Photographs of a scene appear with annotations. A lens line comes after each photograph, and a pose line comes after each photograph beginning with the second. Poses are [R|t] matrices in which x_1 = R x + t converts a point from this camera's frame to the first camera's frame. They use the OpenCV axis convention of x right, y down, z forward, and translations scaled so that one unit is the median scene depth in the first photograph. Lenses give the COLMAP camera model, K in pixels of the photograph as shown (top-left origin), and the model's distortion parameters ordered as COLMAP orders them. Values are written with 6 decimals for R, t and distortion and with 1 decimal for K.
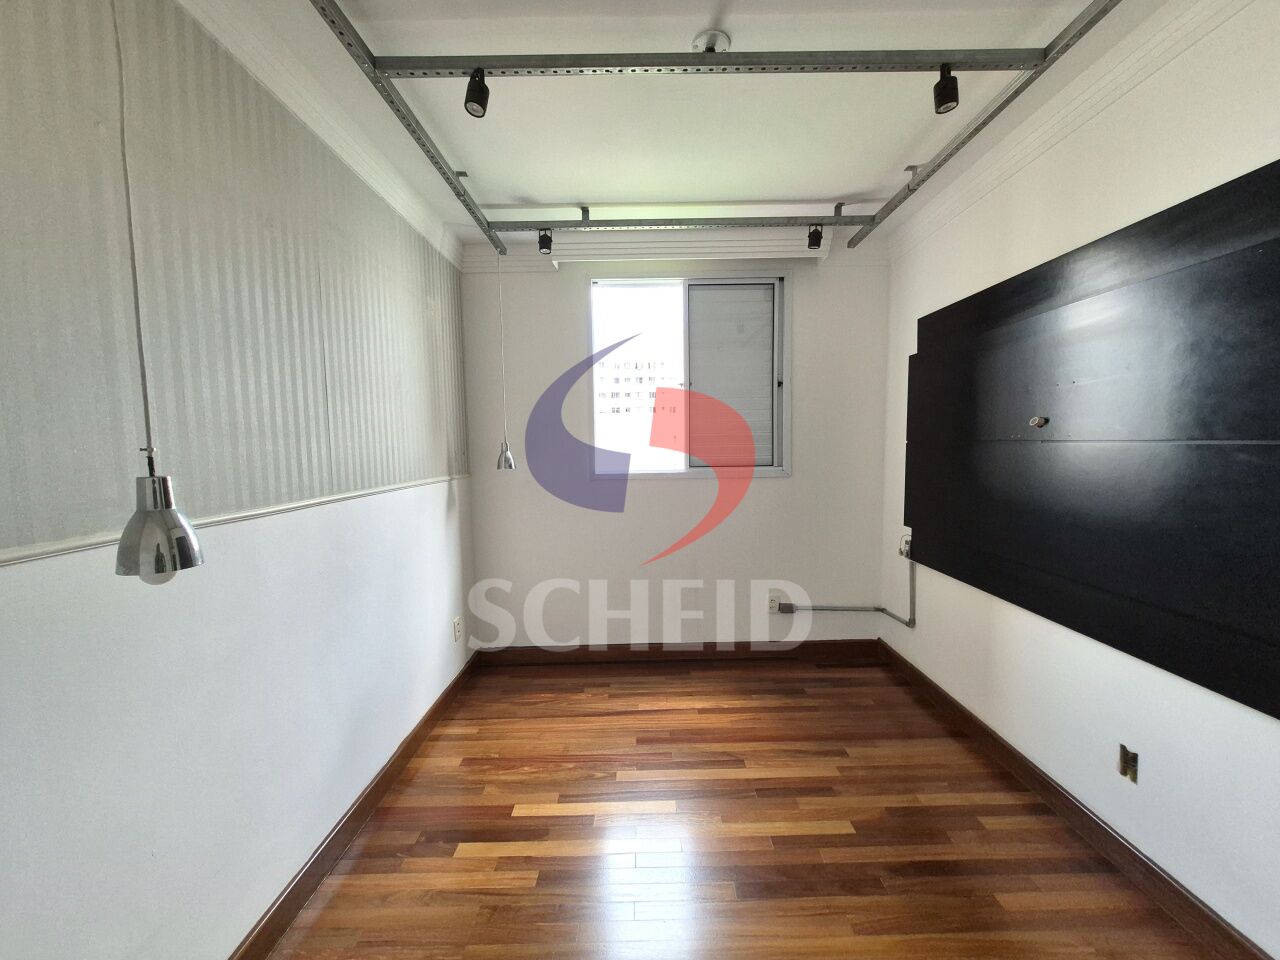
lens RADIAL K [[499.6, 0, 642.9], [0, 499.6, 481.3], [0, 0, 1]] dist [-0.000007, -0.001120]
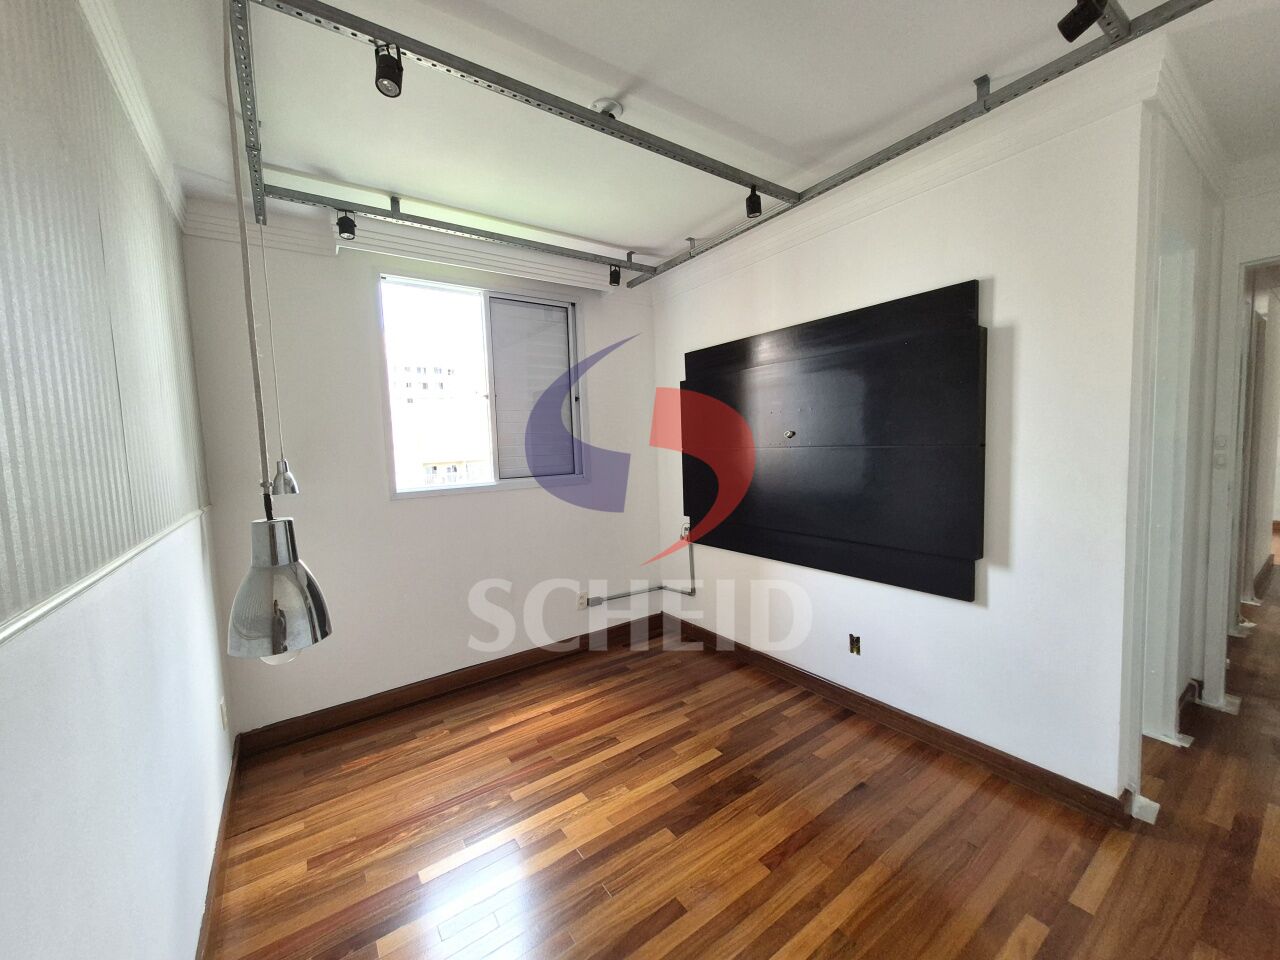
lens RADIAL K [[499.6, 0, 646.3], [0, 499.6, 479.2], [0, 0, 1]] dist [-0.000007, -0.001120]
pose [[0.817871, -0.054625, 0.572803, -0.298215], [0.067925, 0.997689, -0.001841, -0.007935], [-0.571379, 0.040413, 0.819691, 0.021190]]
